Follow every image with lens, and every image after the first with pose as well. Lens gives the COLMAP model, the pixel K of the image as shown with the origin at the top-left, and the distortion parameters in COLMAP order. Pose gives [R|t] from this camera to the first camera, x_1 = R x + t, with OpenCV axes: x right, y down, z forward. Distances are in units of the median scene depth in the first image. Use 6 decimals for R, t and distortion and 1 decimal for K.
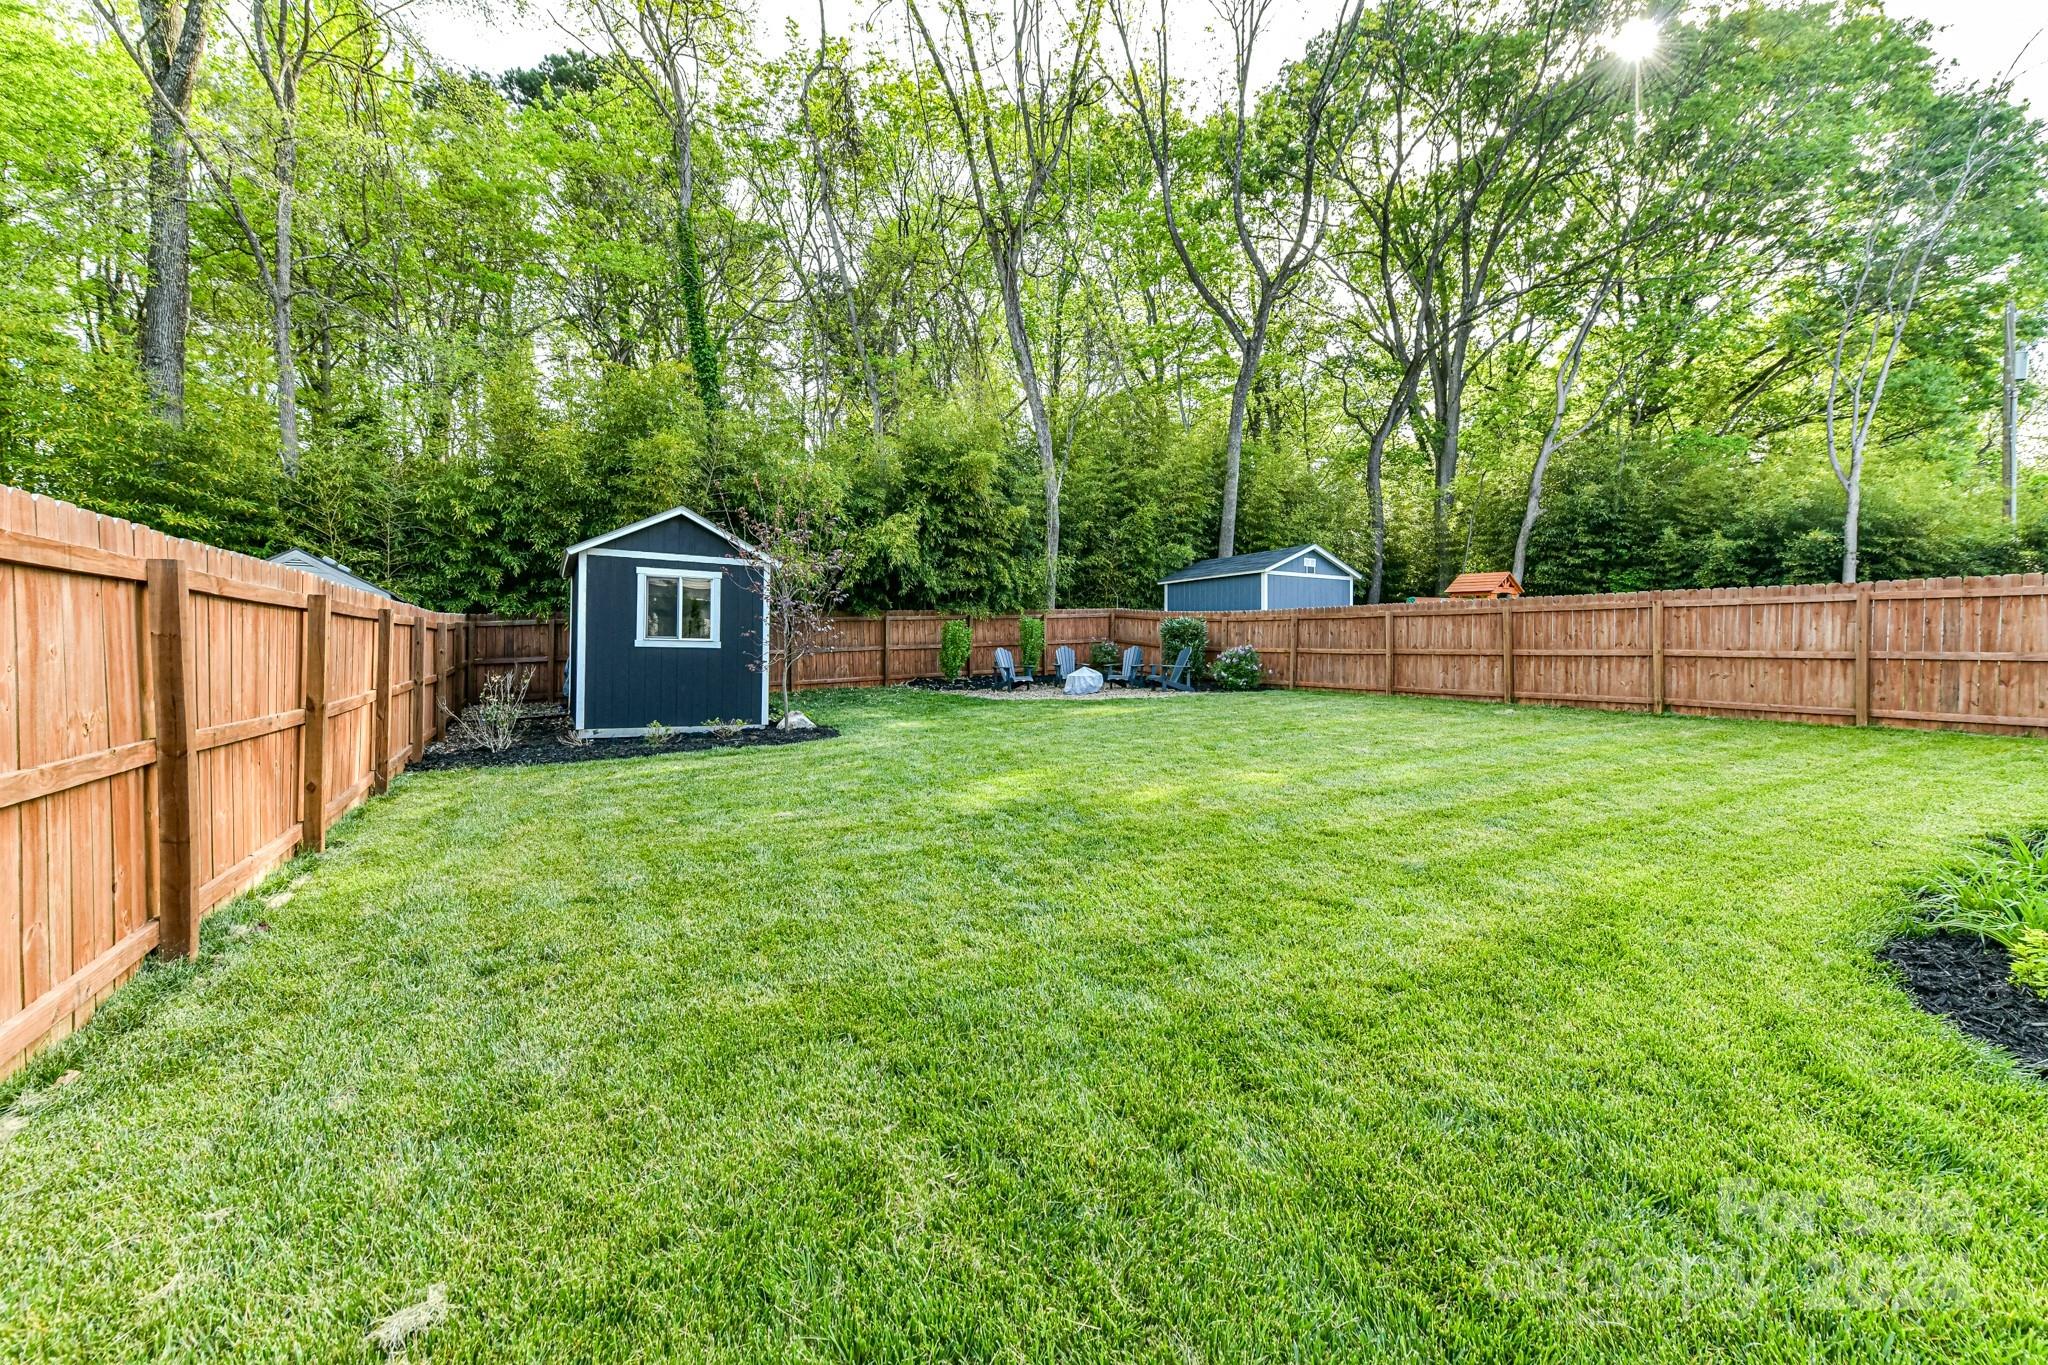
lens RADIAL K [[831.3, 0, 1018.7], [0, 831.3, 643.4], [0, 0, 1]] dist [0.022194, -0.004277]
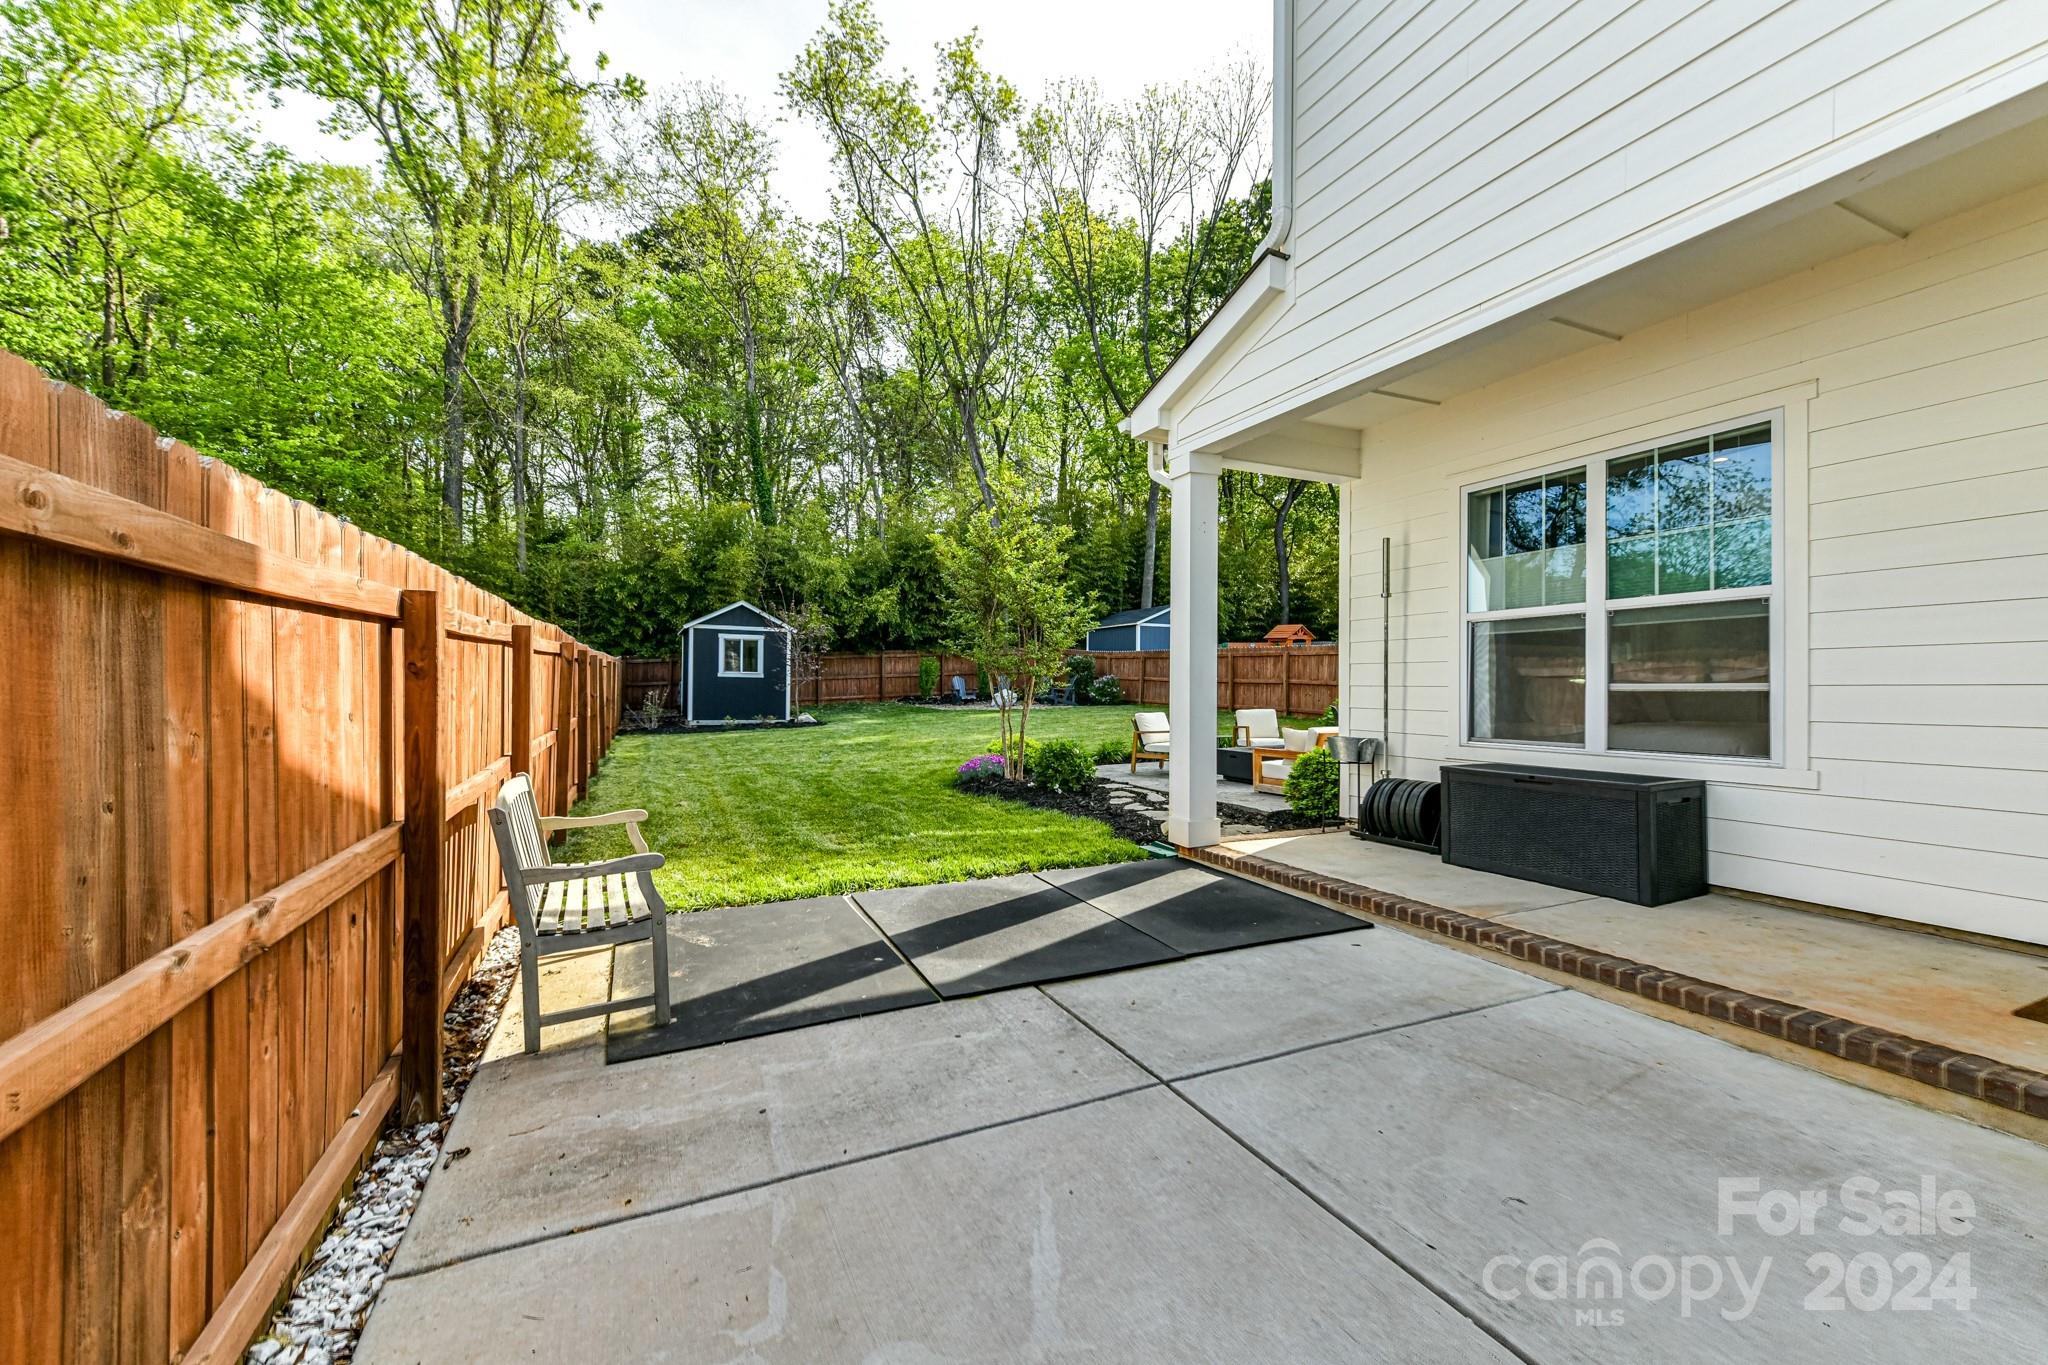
lens RADIAL K [[859.9, 0, 1046.7], [0, 859.9, 688.0], [0, 0, 1]] dist [-0.011515, -0.000052]
pose [[0.997375, 0.002989, -0.072352, 0.265199], [-0.001173, 0.999683, 0.025131, -0.013139], [0.072404, -0.024981, 0.997062, -0.553764]]
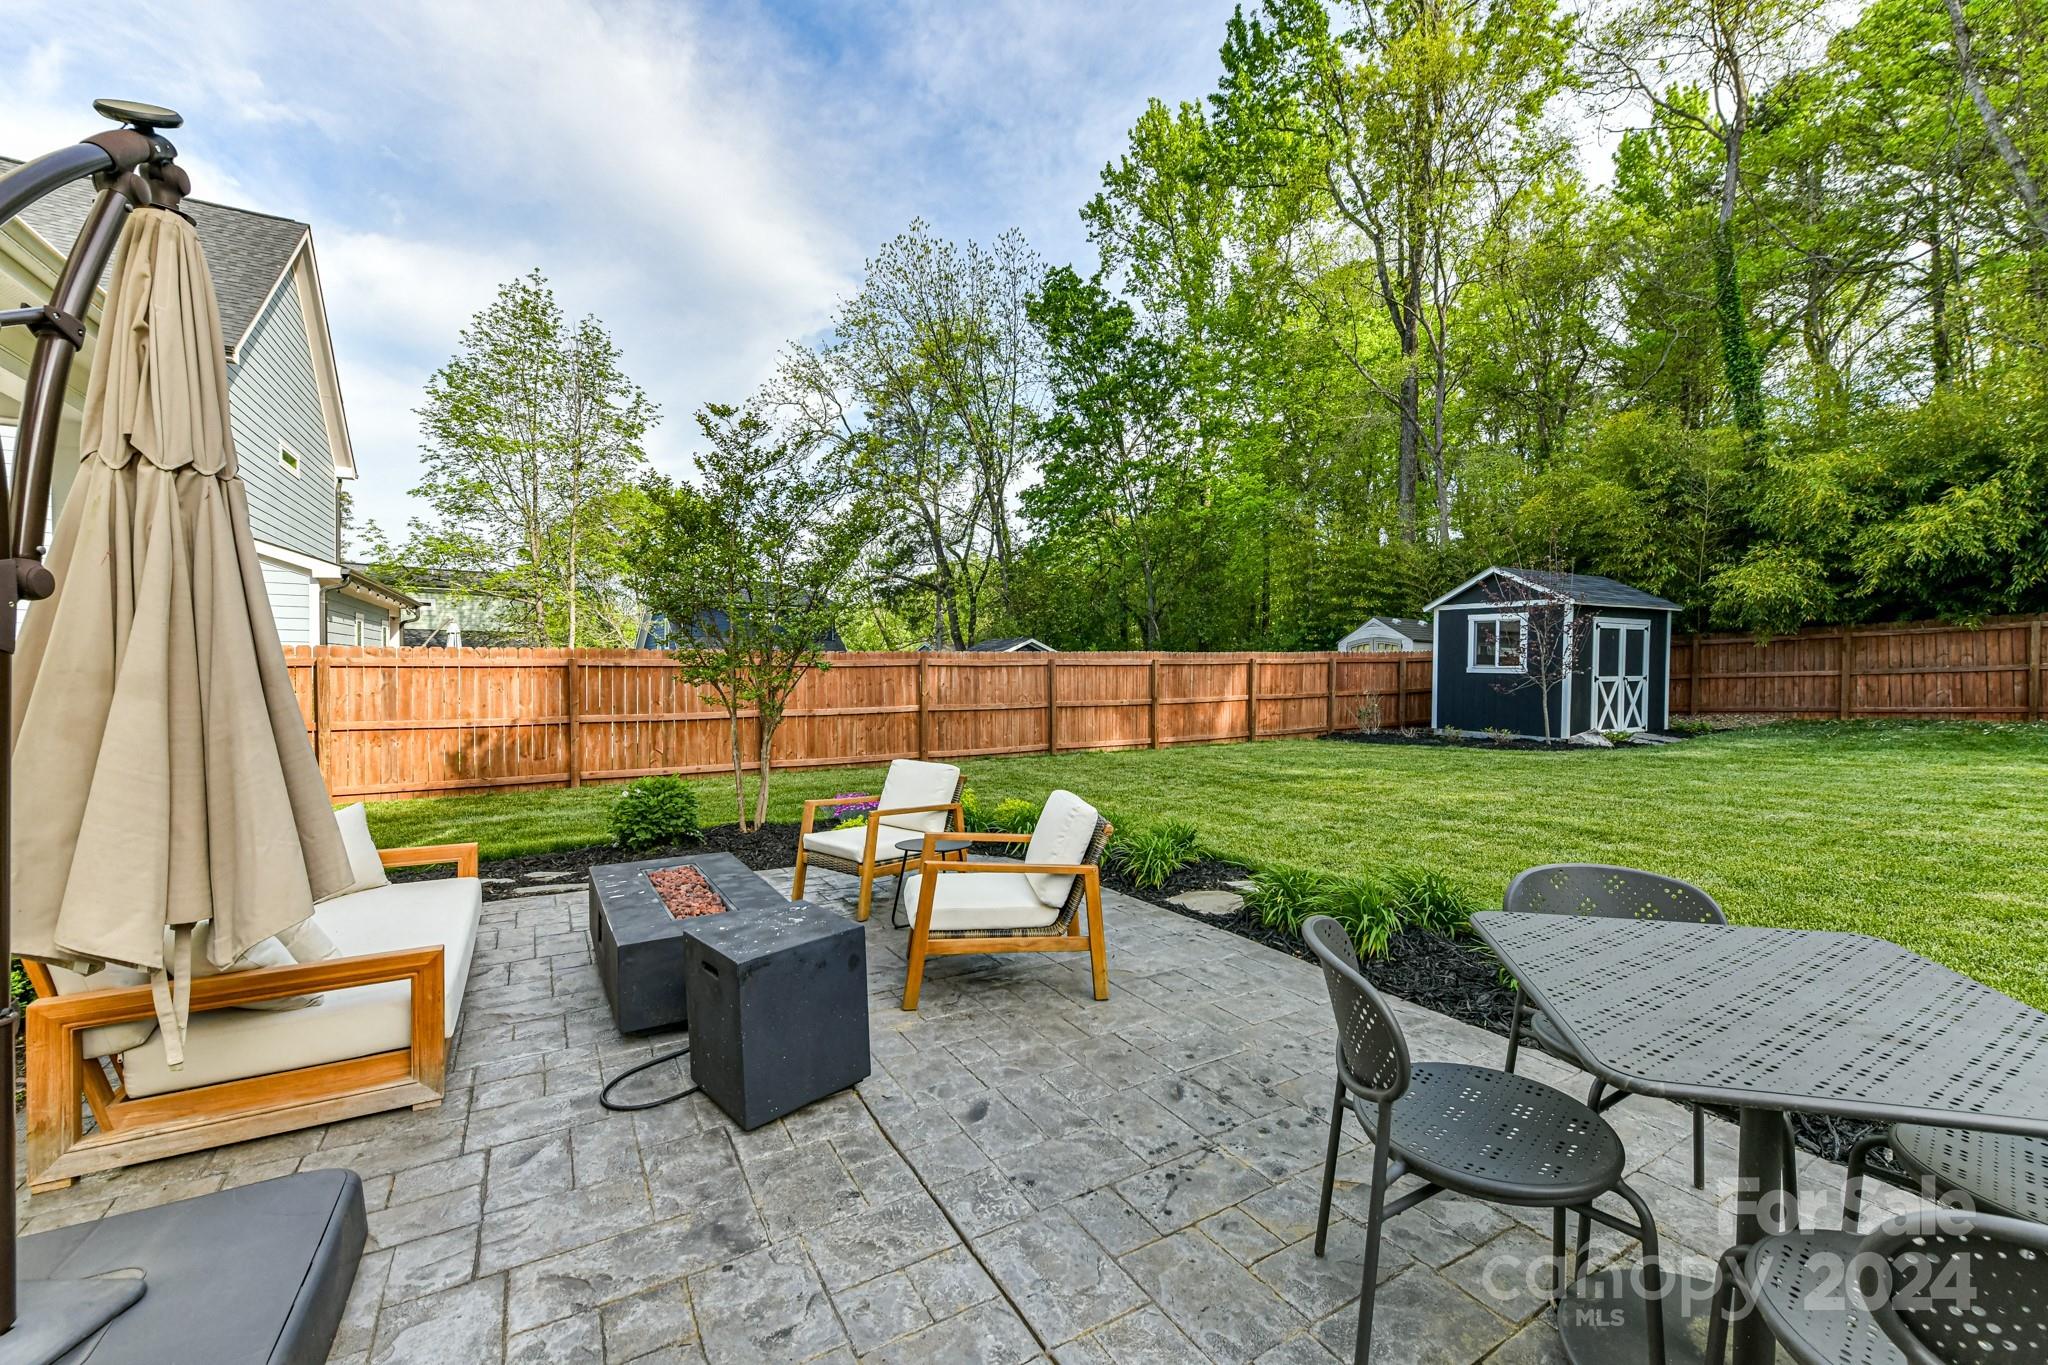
lens RADIAL K [[815.9, 0, 1001.2], [0, 815.9, 678.9], [0, 0, 1]] dist [-0.000213, -0.000413]
pose [[-0.022566, 0.011922, -0.999674, 0.579075], [0.019430, 0.999745, 0.011484, -0.010254], [0.999557, -0.019164, -0.022791, 0.155087]]
